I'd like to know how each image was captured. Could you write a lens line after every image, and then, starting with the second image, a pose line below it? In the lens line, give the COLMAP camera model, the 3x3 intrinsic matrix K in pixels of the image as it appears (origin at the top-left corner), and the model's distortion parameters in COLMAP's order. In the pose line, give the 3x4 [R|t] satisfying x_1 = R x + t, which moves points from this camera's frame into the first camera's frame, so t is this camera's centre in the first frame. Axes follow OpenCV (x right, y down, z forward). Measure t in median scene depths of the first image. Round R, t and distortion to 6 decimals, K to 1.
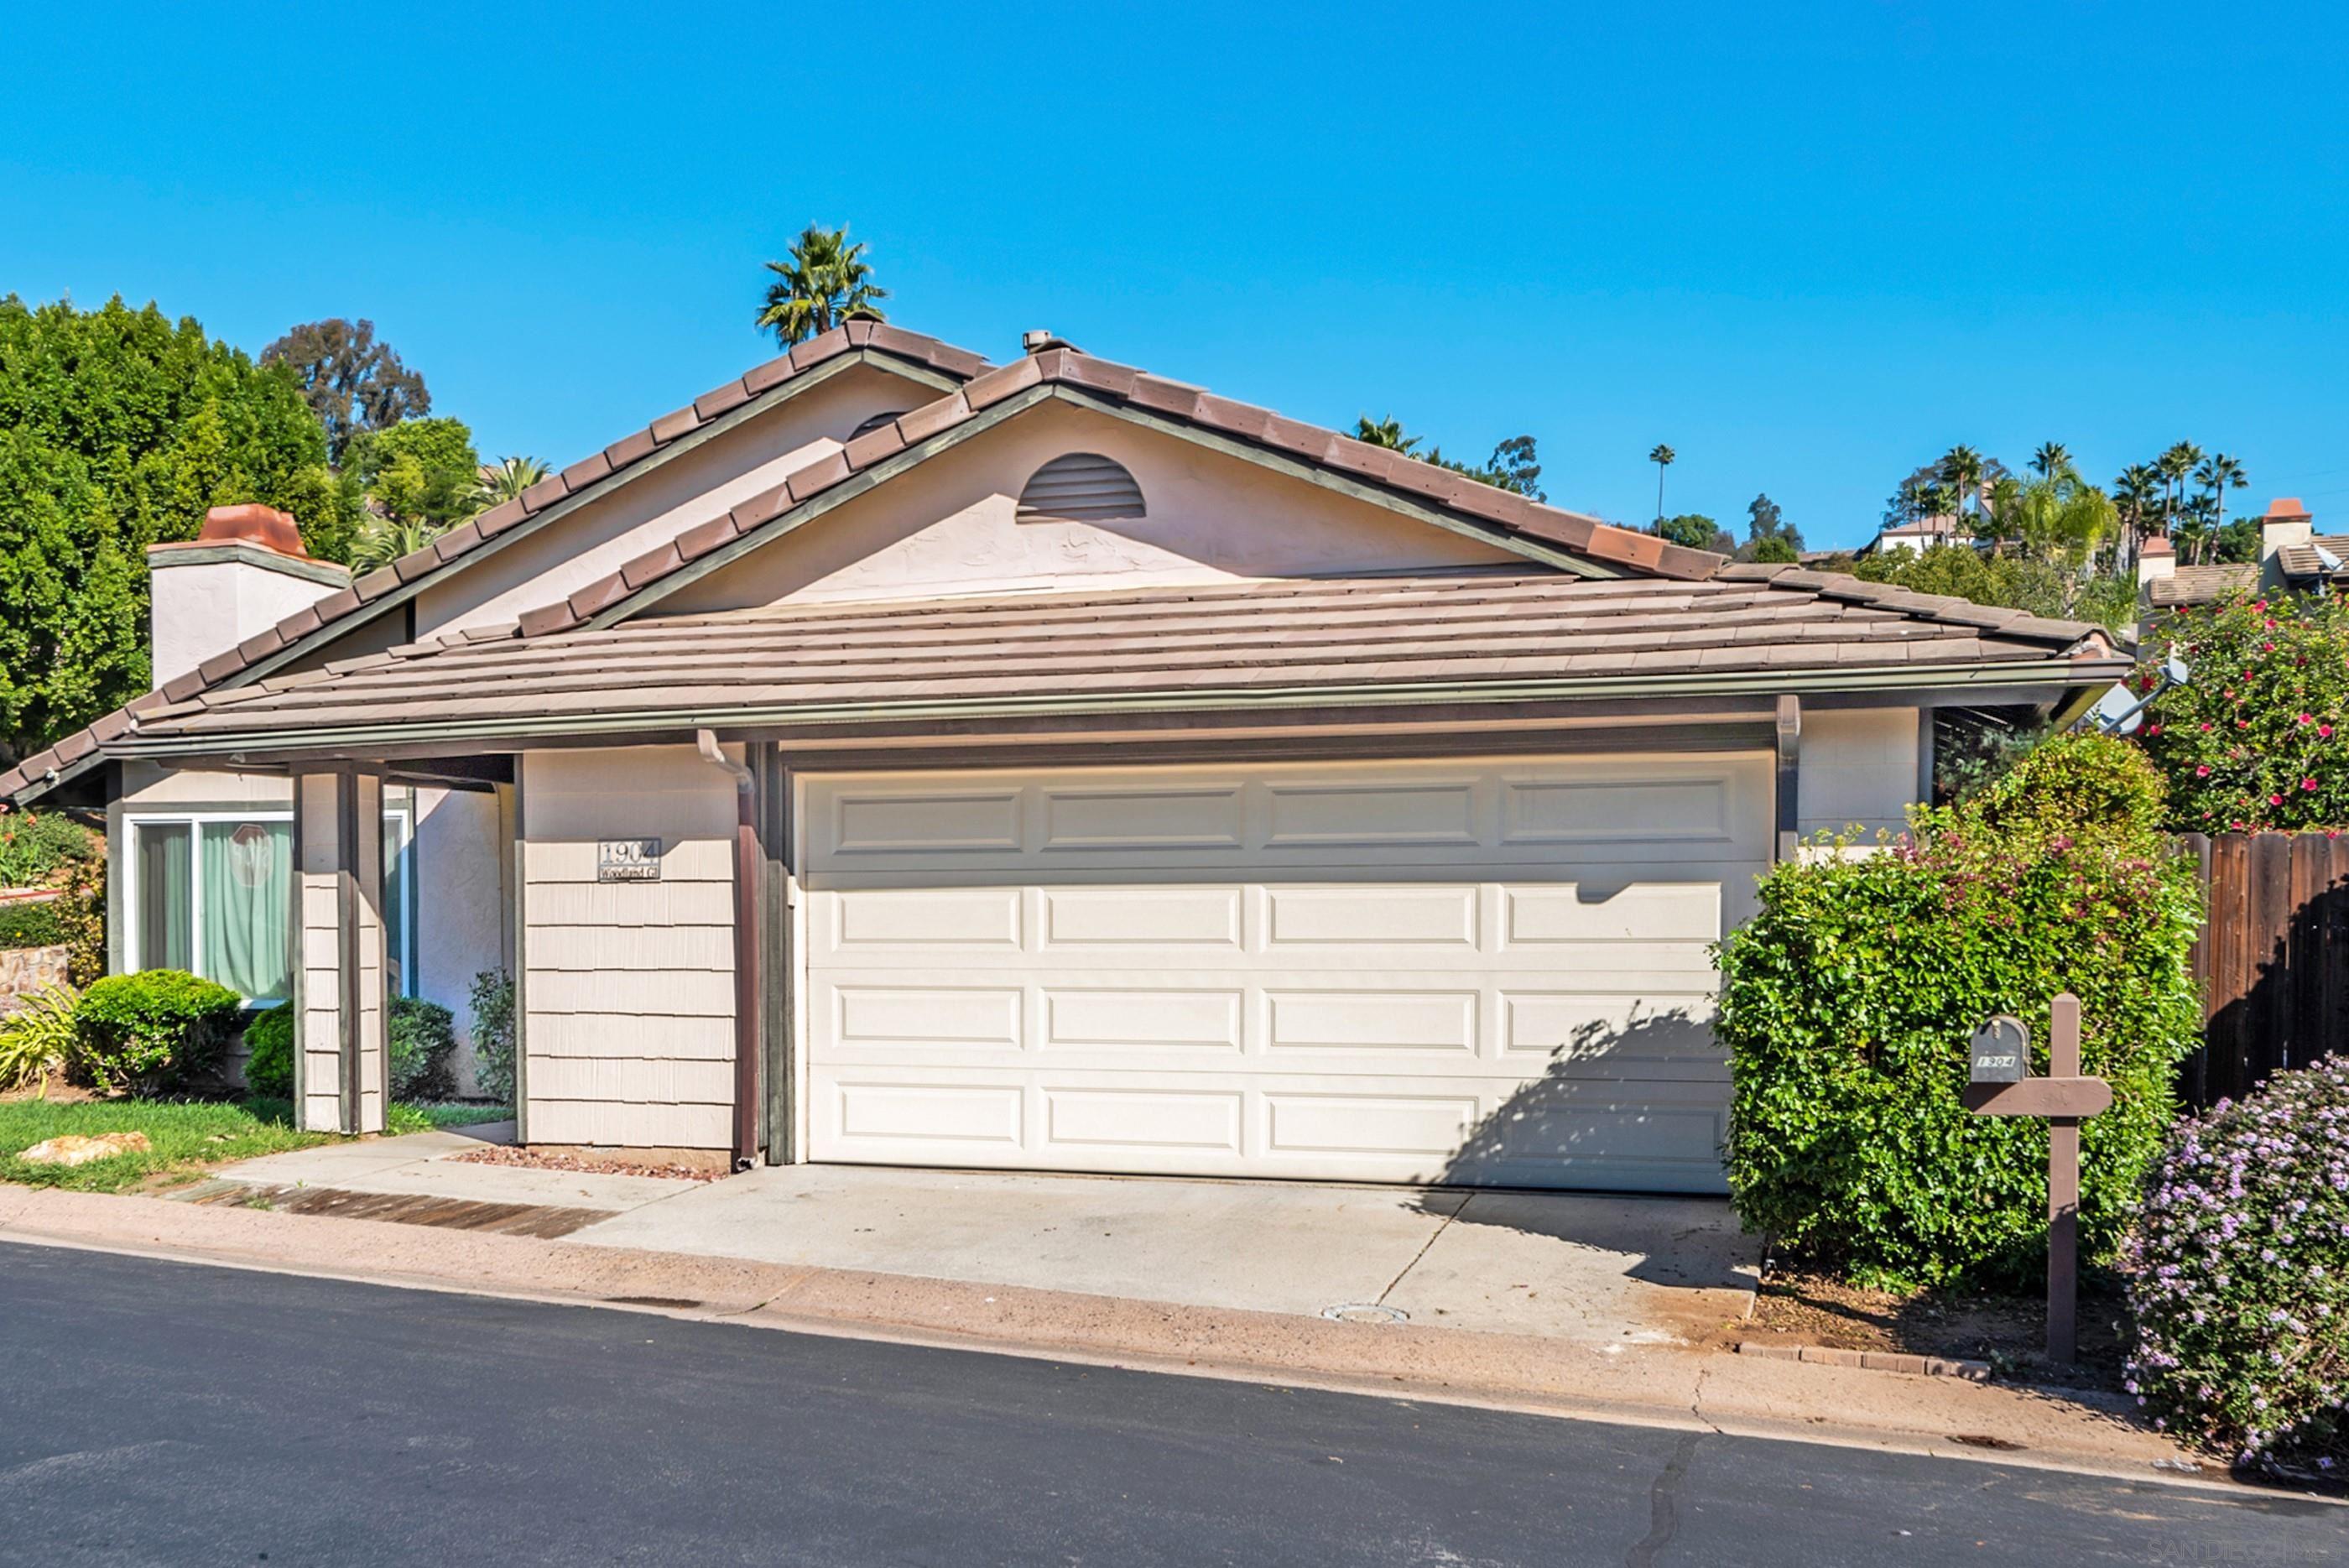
lens RADIAL K [[1807.6, 0, 1174.2], [0, 1807.6, 729.0], [0, 0, 1]] dist [-0.003716, 0.001159]
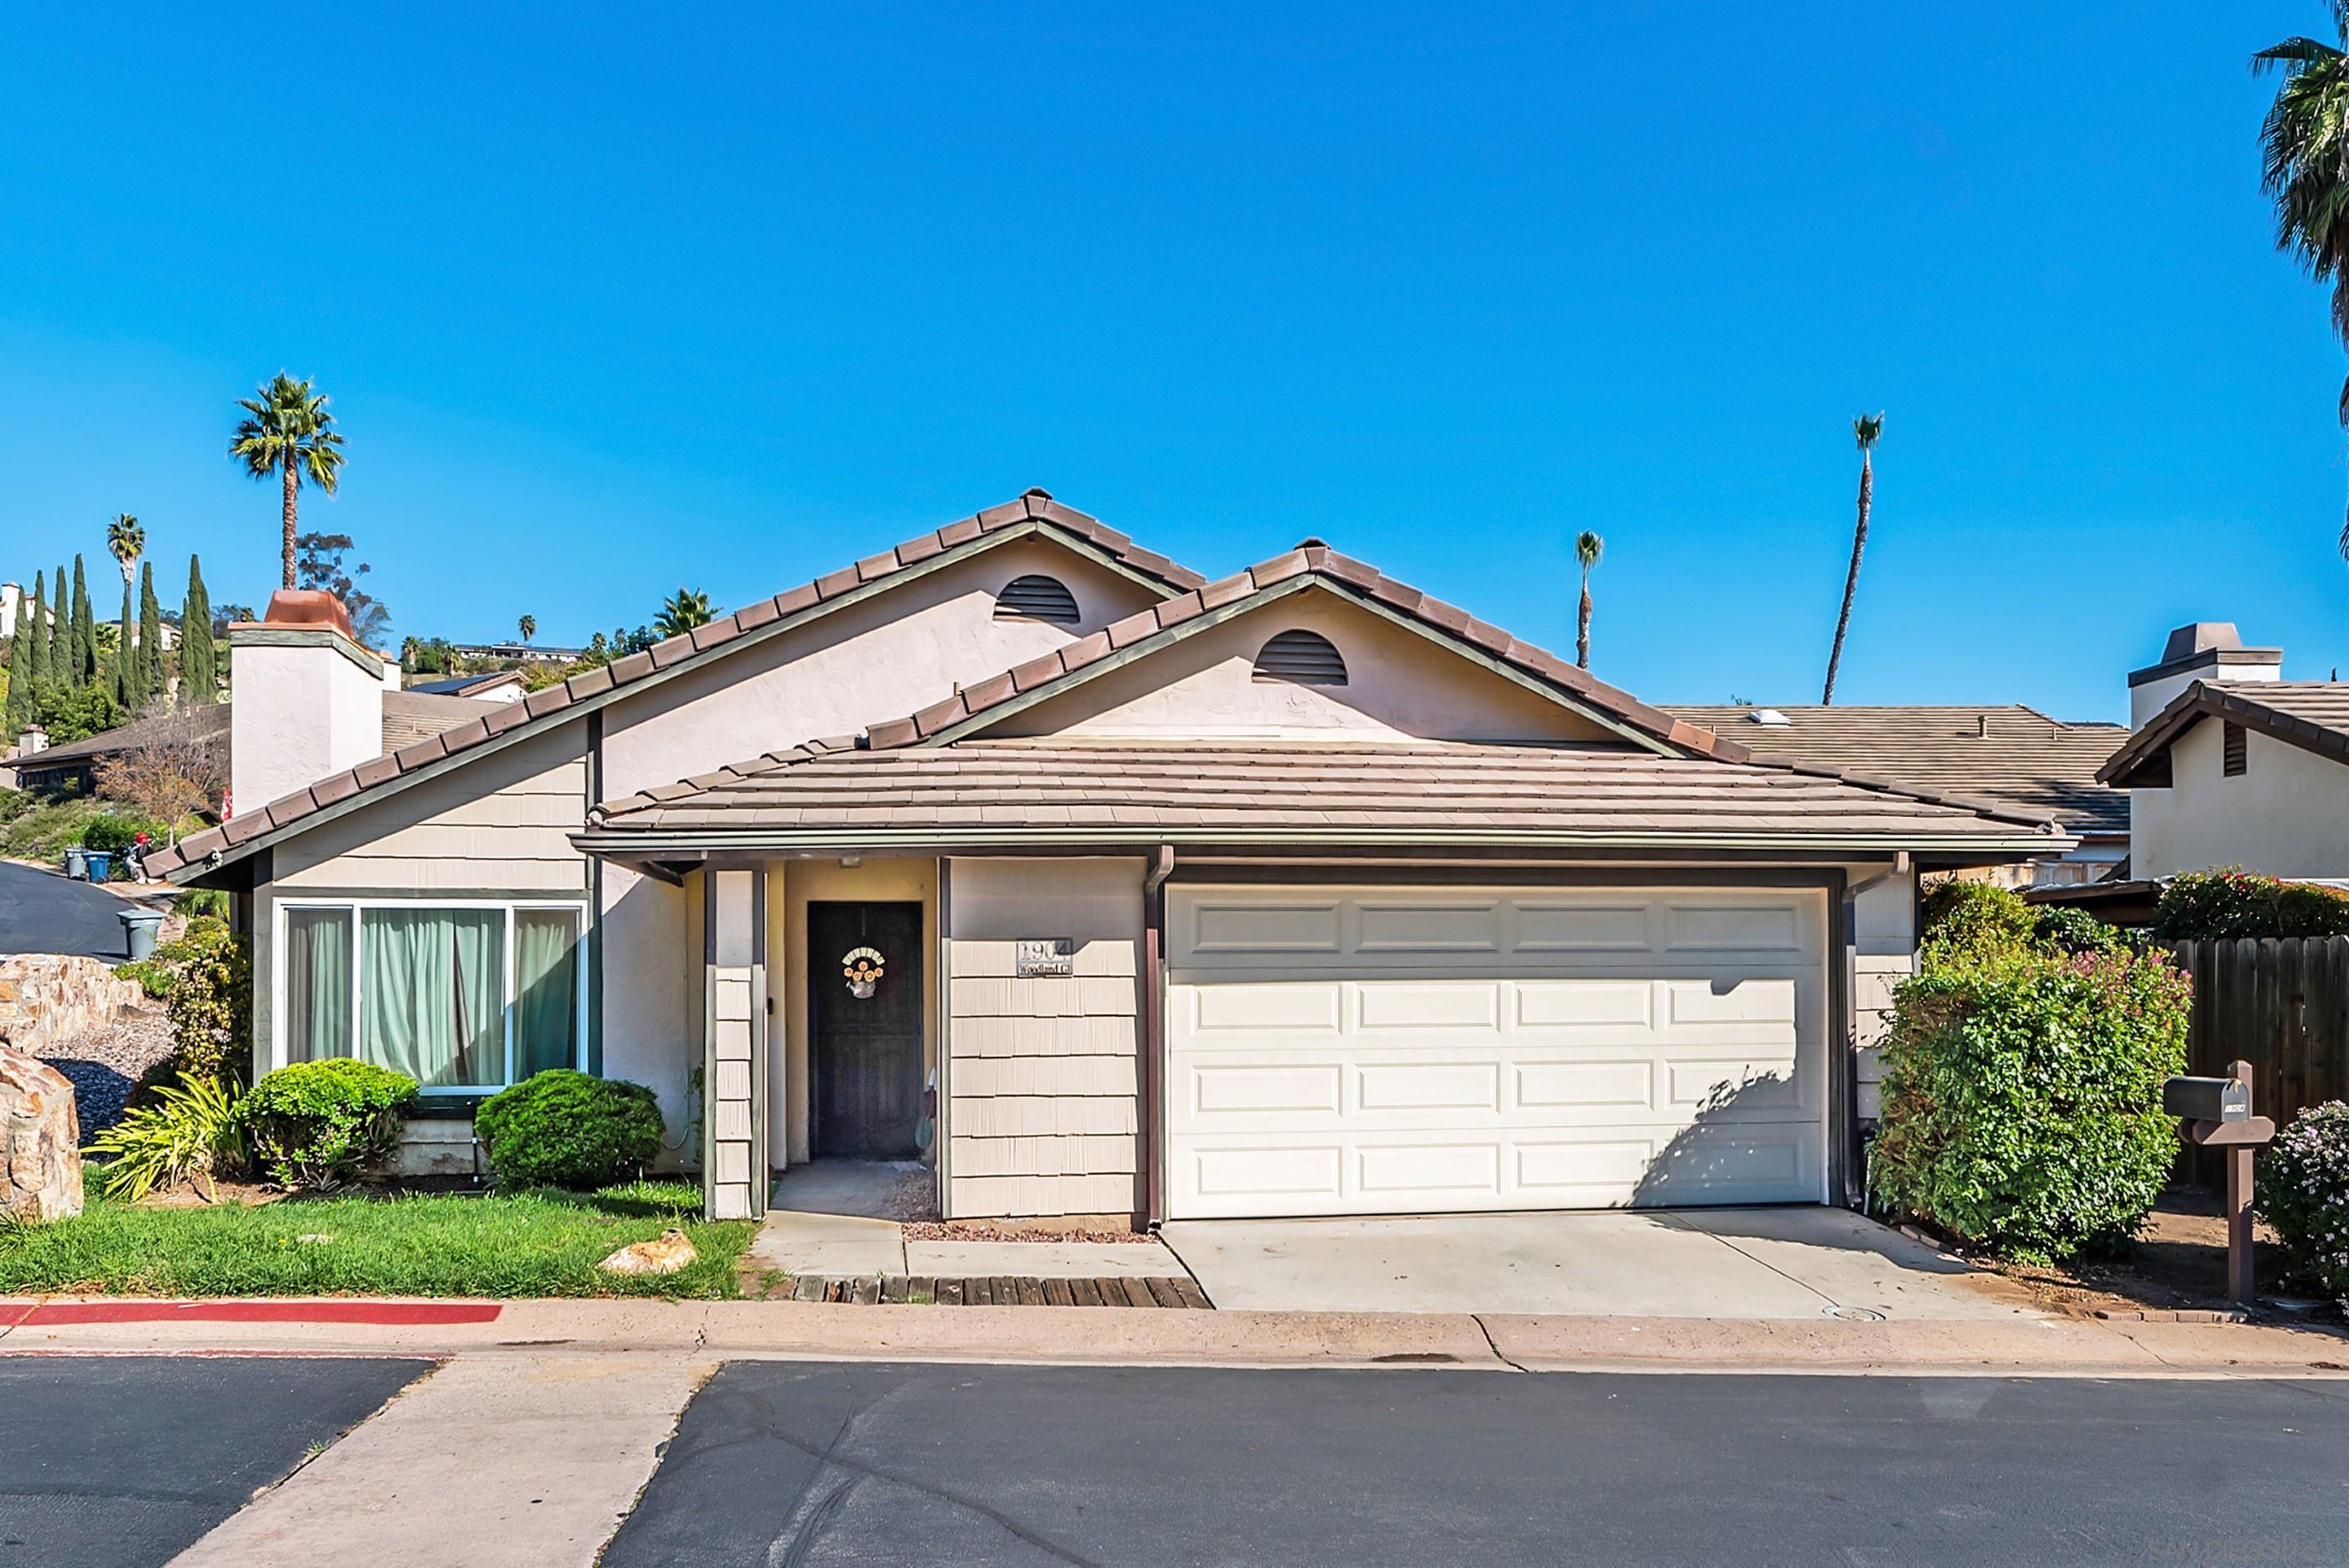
lens RADIAL K [[1376.2, 0, 1170.7], [0, 1376.2, 796.5], [0, 0, 1]] dist [-0.002142, -0.001373]
pose [[0.928239, 0.051678, 0.368377, -0.545566], [-0.039782, 0.998415, -0.039820, 0.003795], [-0.369851, 0.022308, 0.928823, 0.175199]]
